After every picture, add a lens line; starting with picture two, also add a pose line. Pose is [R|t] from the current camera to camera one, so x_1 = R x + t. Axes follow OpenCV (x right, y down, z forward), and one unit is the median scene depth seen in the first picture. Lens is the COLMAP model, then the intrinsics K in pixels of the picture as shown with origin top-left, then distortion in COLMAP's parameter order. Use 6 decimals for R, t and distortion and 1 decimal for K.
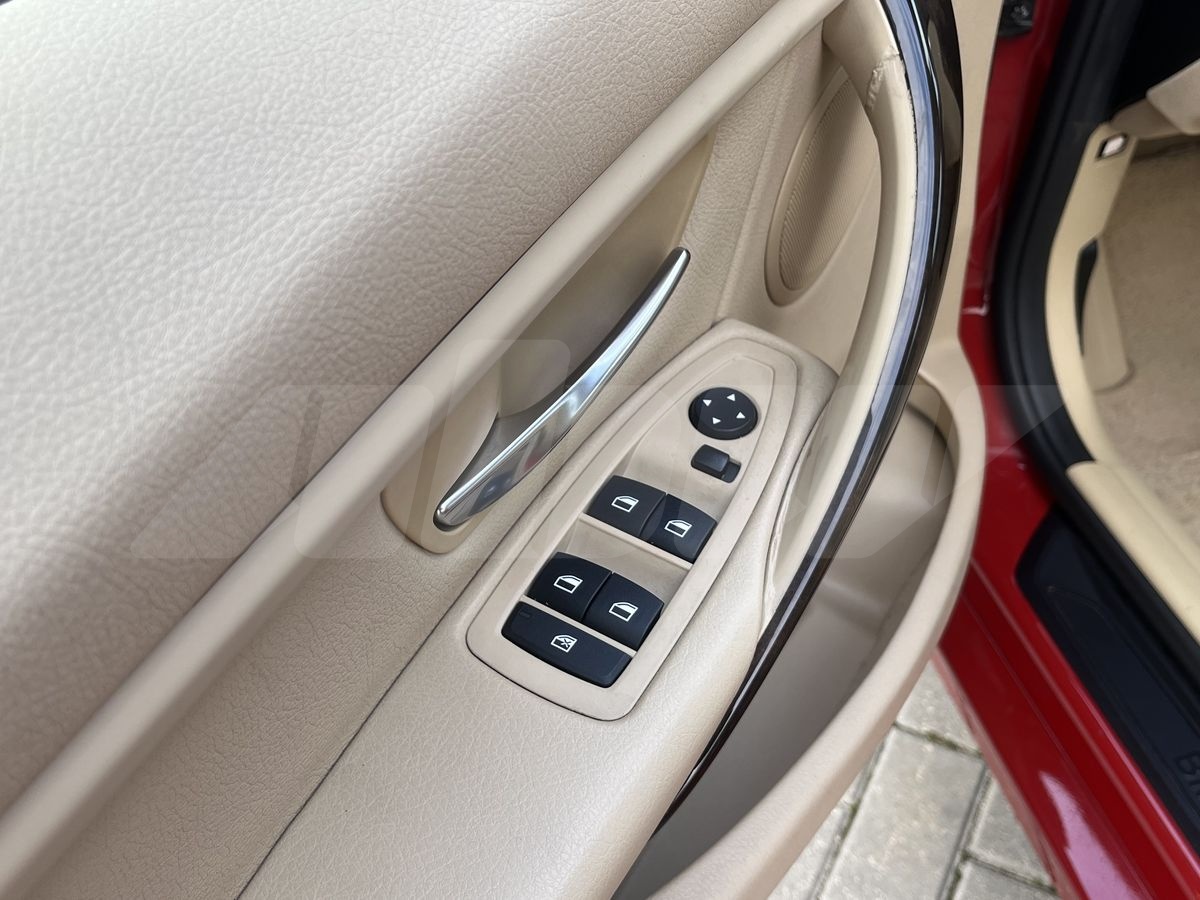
lens RADIAL K [[1216.1, 0, 602.9], [0, 1216.1, 449.4], [0, 0, 1]] dist [0.025173, 0.000000]
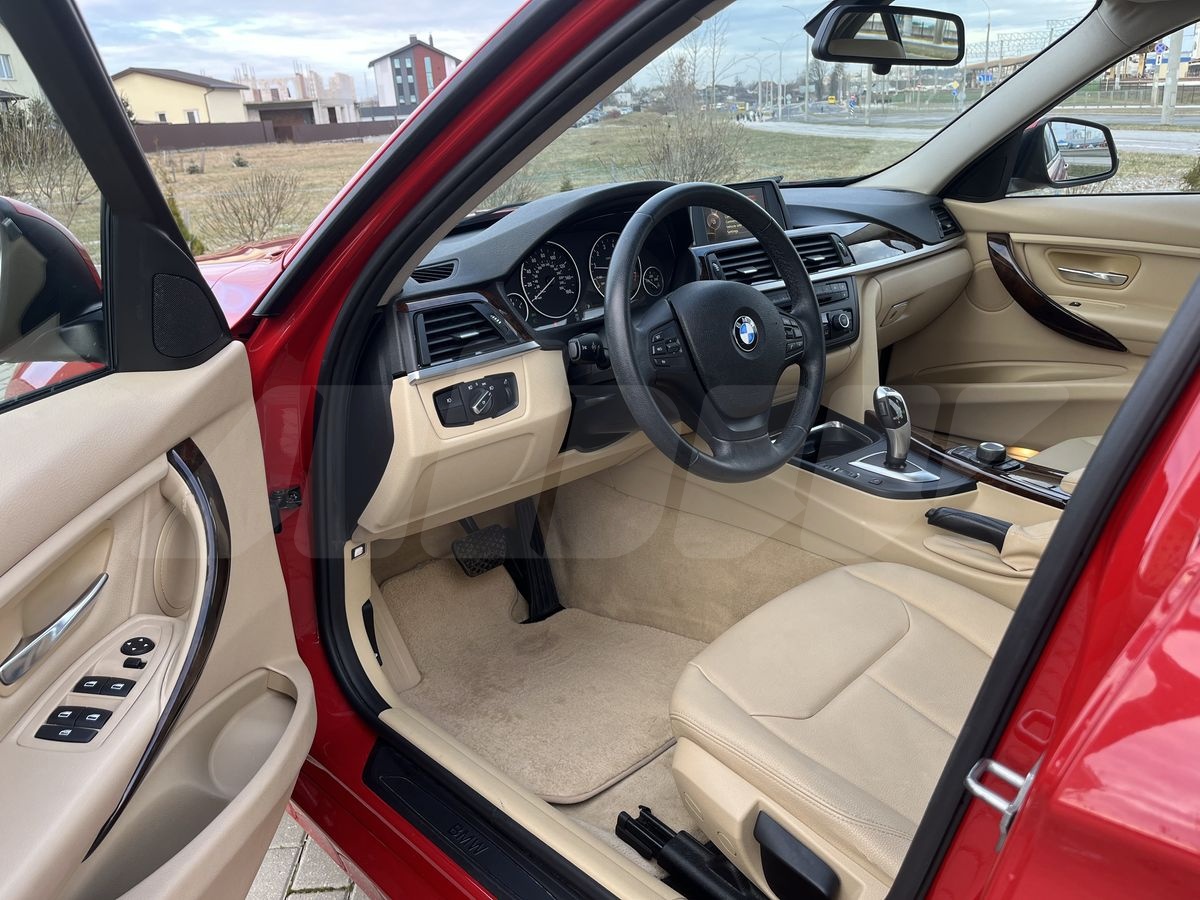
lens RADIAL K [[908.8, 0, 604.6], [0, 908.8, 451.2], [0, 0, 1]] dist [0.058490, -0.084467]
pose [[0.858246, -0.101181, 0.503167, 0.022303], [0.312256, 0.880993, -0.355454, 0.551400], [-0.407321, 0.462184, 0.787703, -0.916774]]
